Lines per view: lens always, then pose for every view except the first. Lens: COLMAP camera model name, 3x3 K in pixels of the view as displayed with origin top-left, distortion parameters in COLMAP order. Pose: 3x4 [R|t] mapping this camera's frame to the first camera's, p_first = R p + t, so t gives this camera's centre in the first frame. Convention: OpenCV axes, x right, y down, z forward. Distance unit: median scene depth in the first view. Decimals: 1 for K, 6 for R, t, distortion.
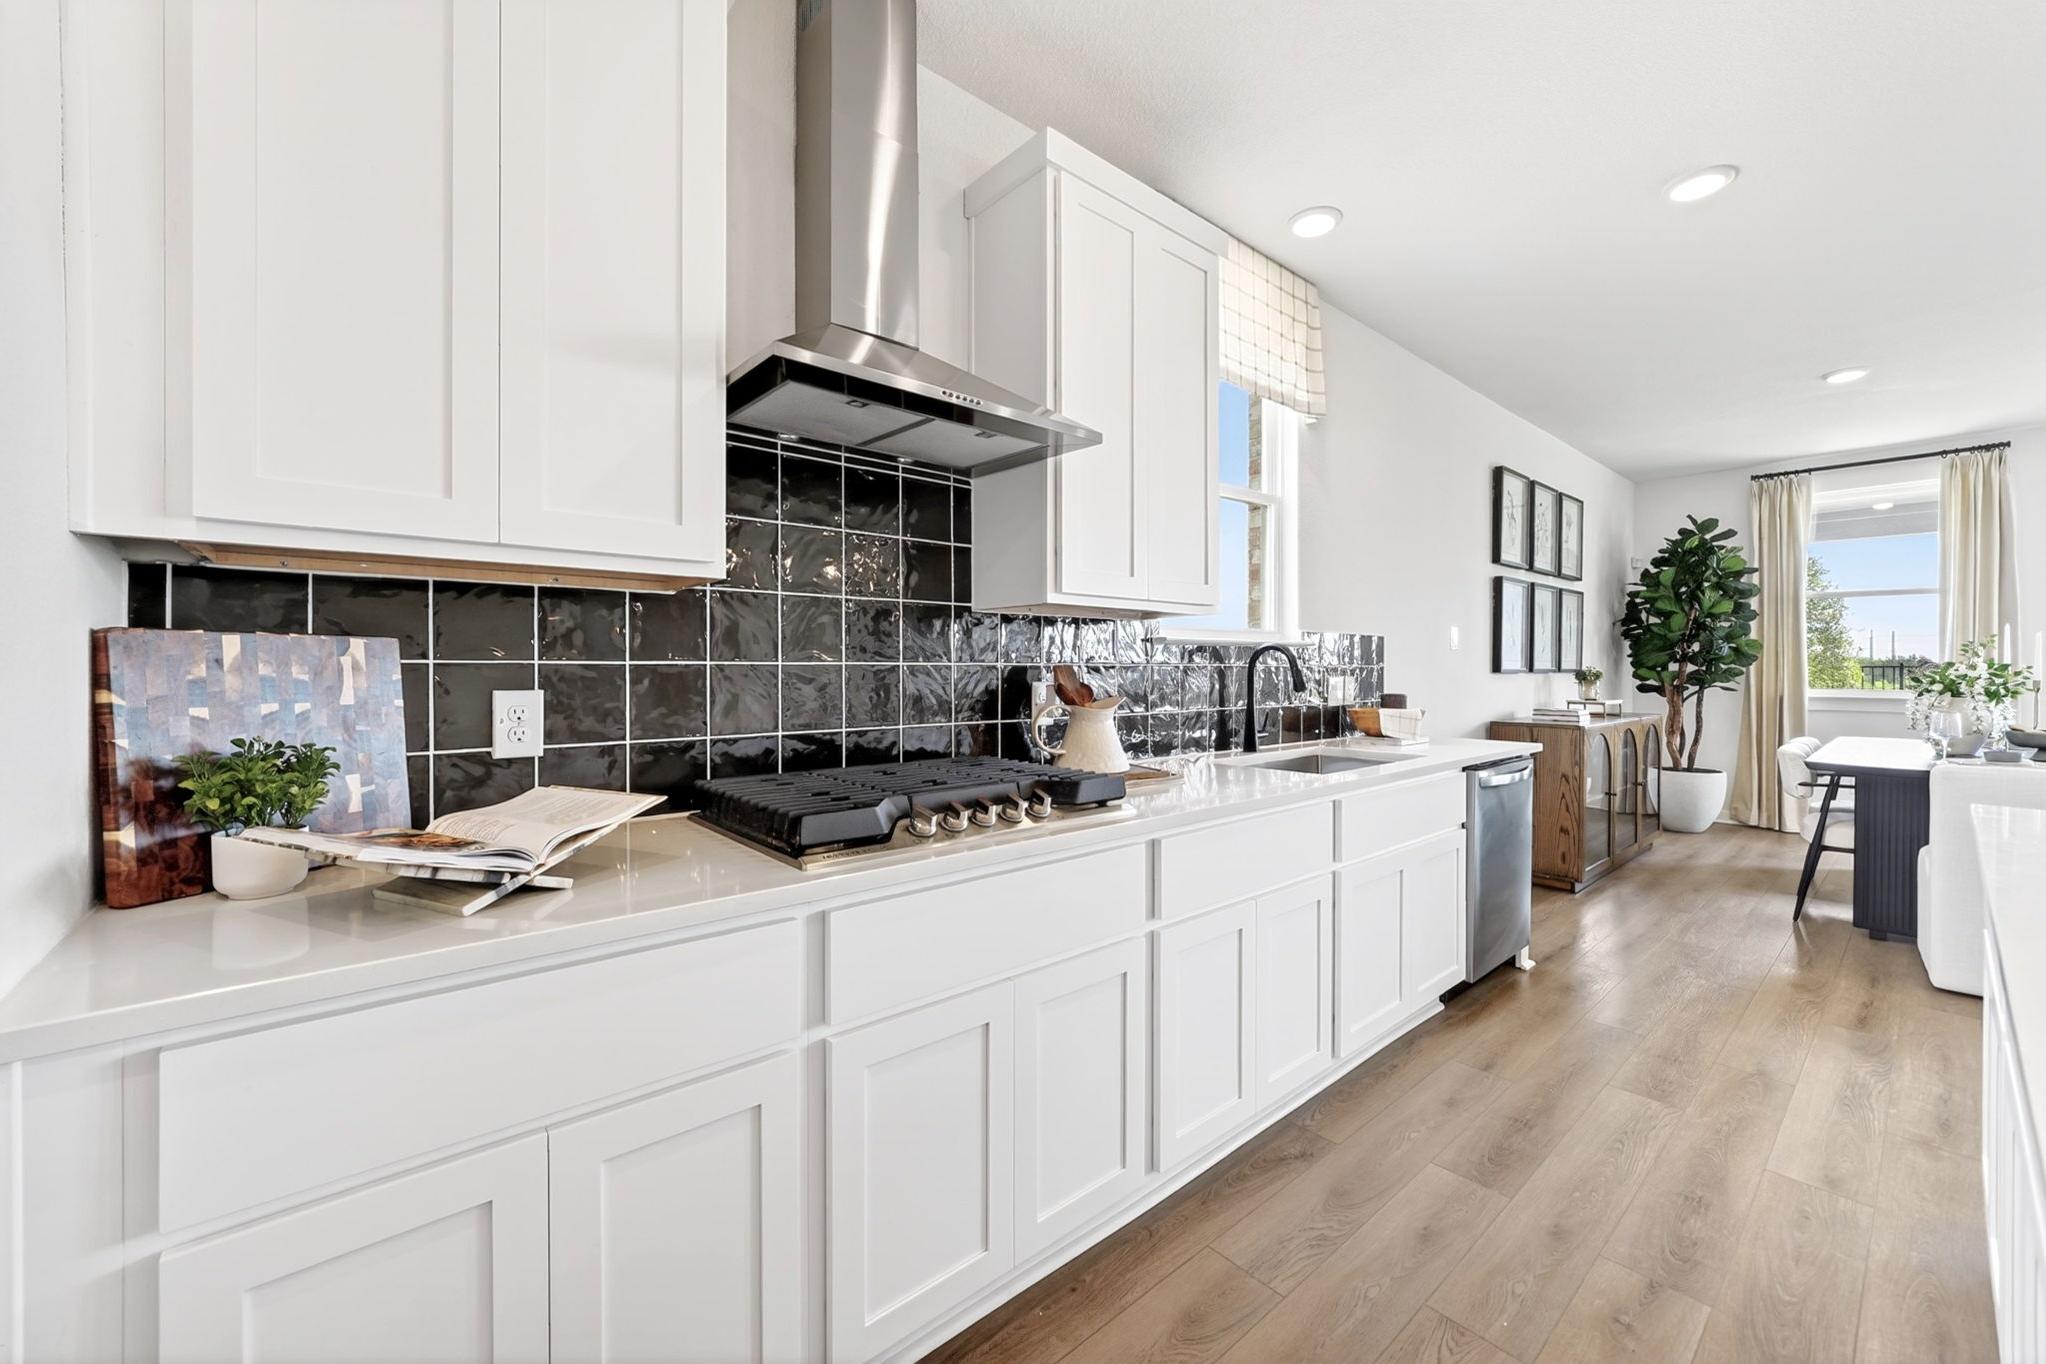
lens RADIAL K [[795.9, 0, 1023.0], [0, 795.9, 682.0], [0, 0, 1]] dist [-0.000537, -0.000128]
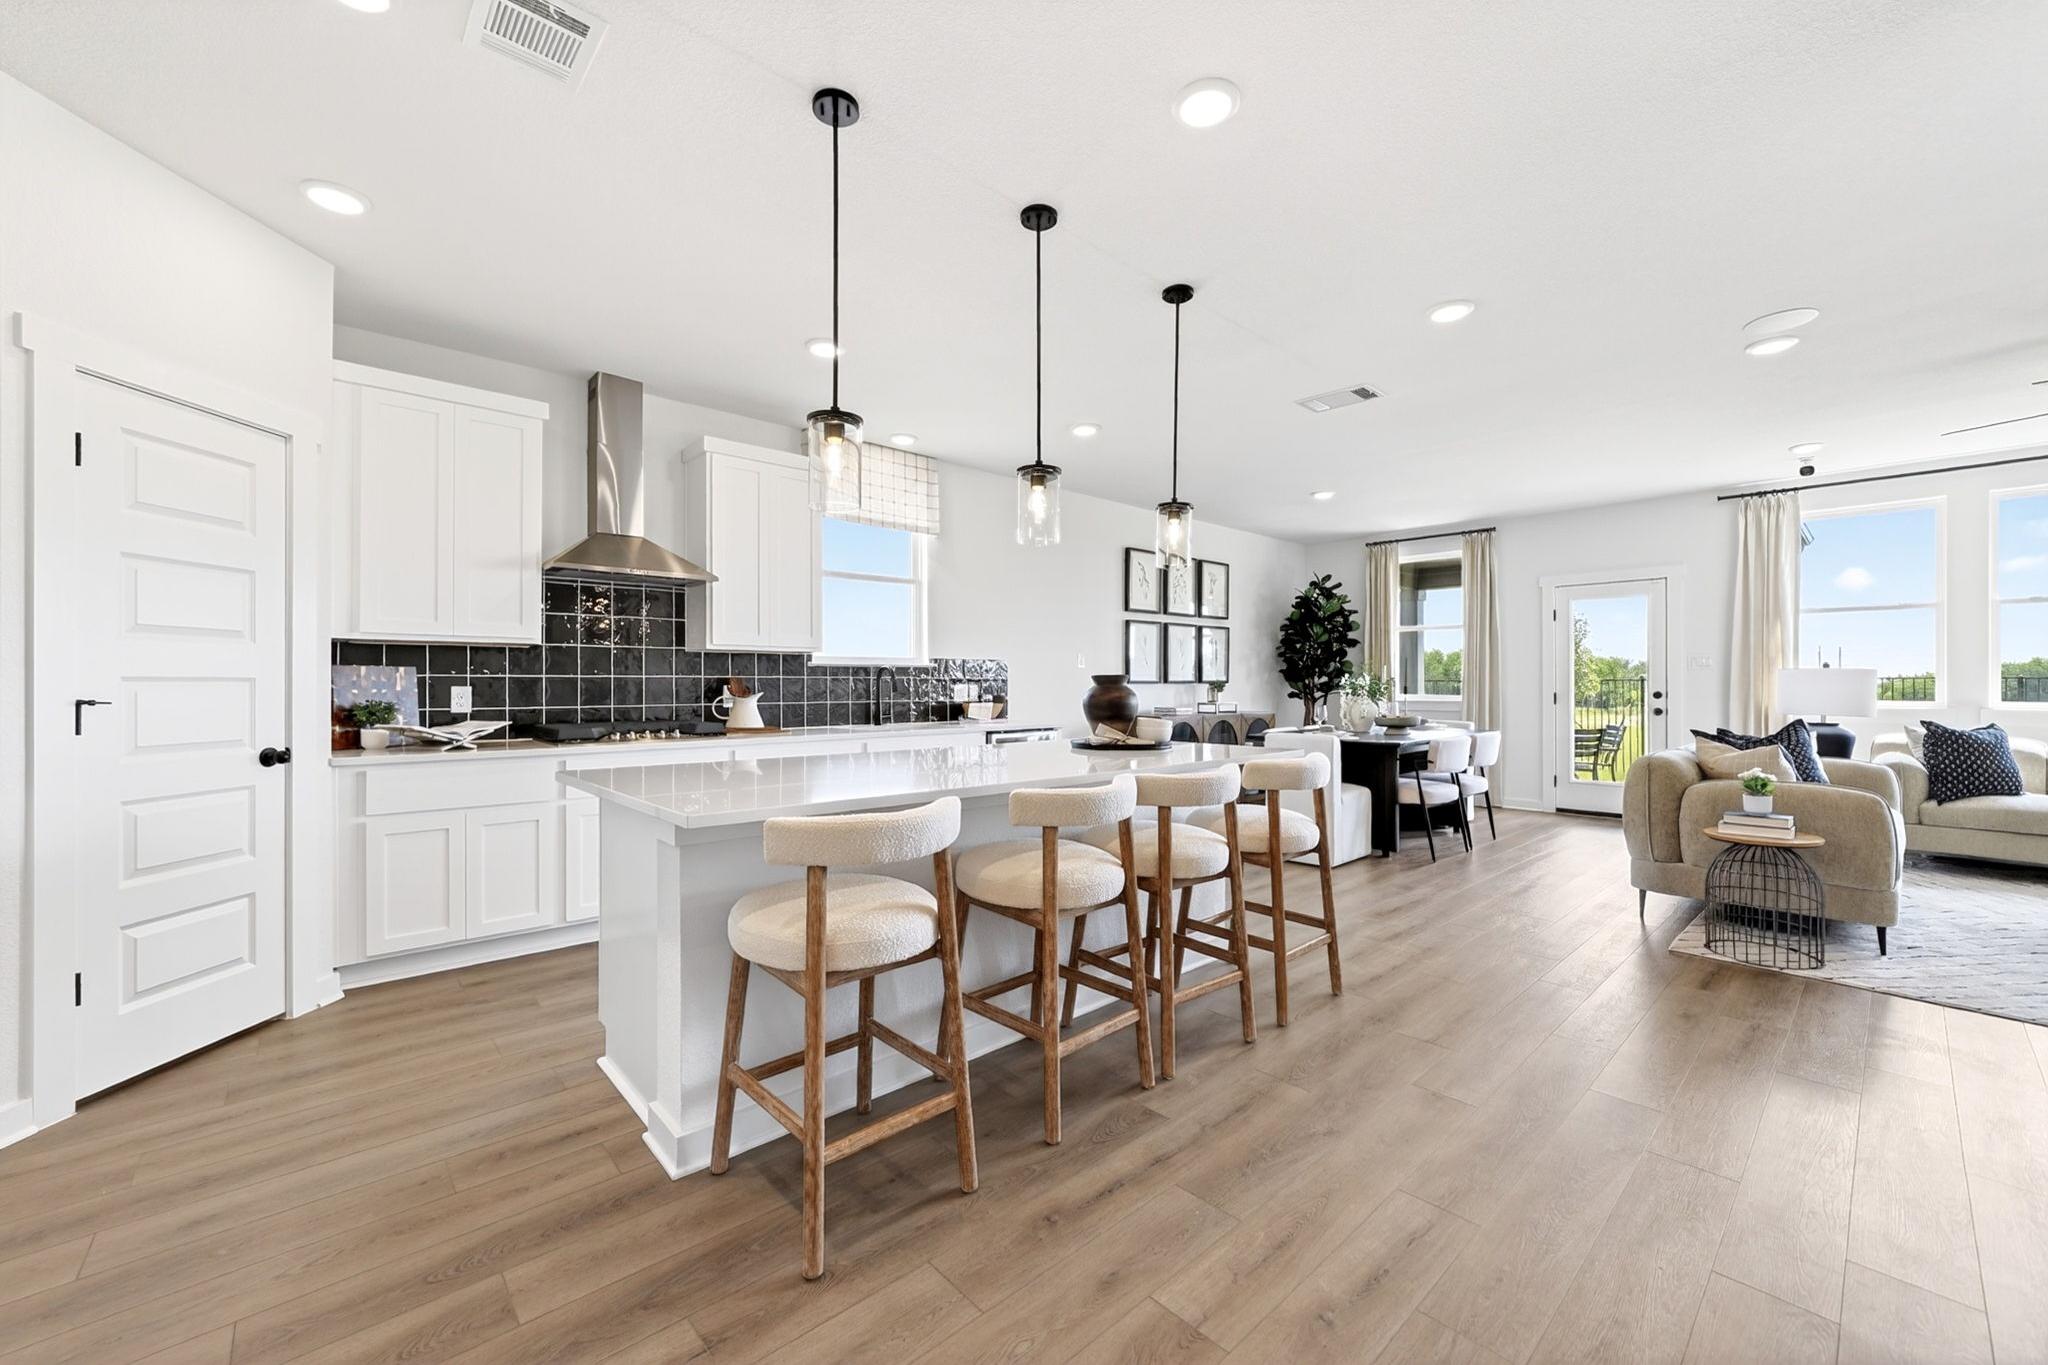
lens RADIAL K [[806.1, 0, 1024.0], [0, 806.1, 682.5], [0, 0, 1]] dist [0.000048, -0.000024]
pose [[0.999618, -0.000751, 0.027640, 1.047831], [0.001251, 0.999836, -0.018064, 0.043928], [-0.027622, 0.018092, 0.999455, -1.559490]]
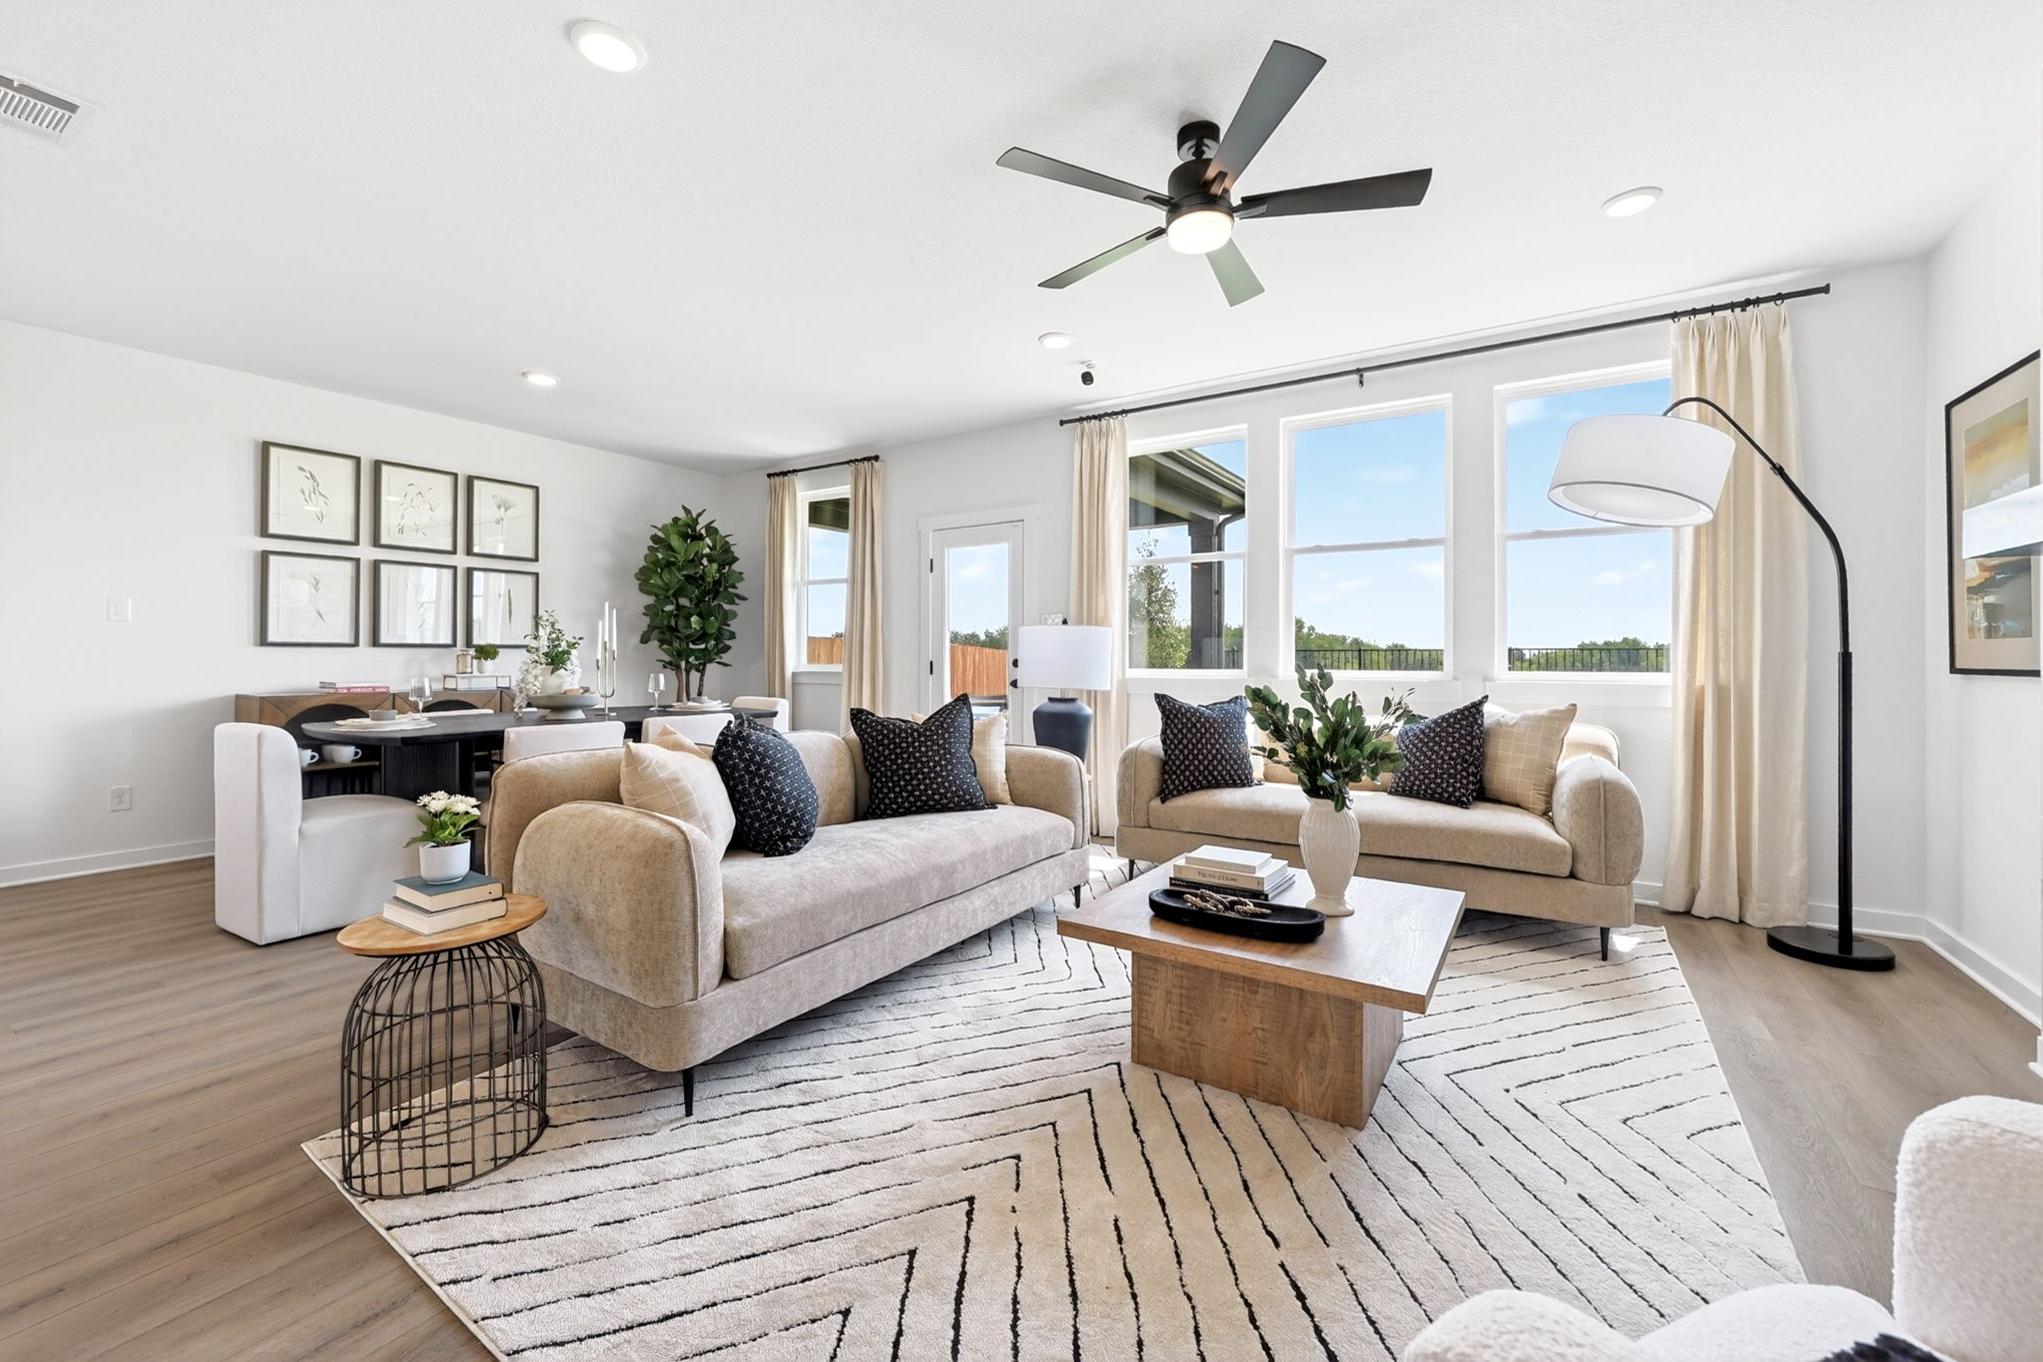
lens RADIAL K [[808.4, 0, 1011.4], [0, 808.4, 665.7], [0, 0, 1]] dist [-0.000368, 0.000082]
pose [[0.960519, -0.001948, 0.278208, 3.590070], [0.002957, 0.999990, -0.003209, 0.059300], [-0.278199, 0.003905, 0.960516, -0.730073]]
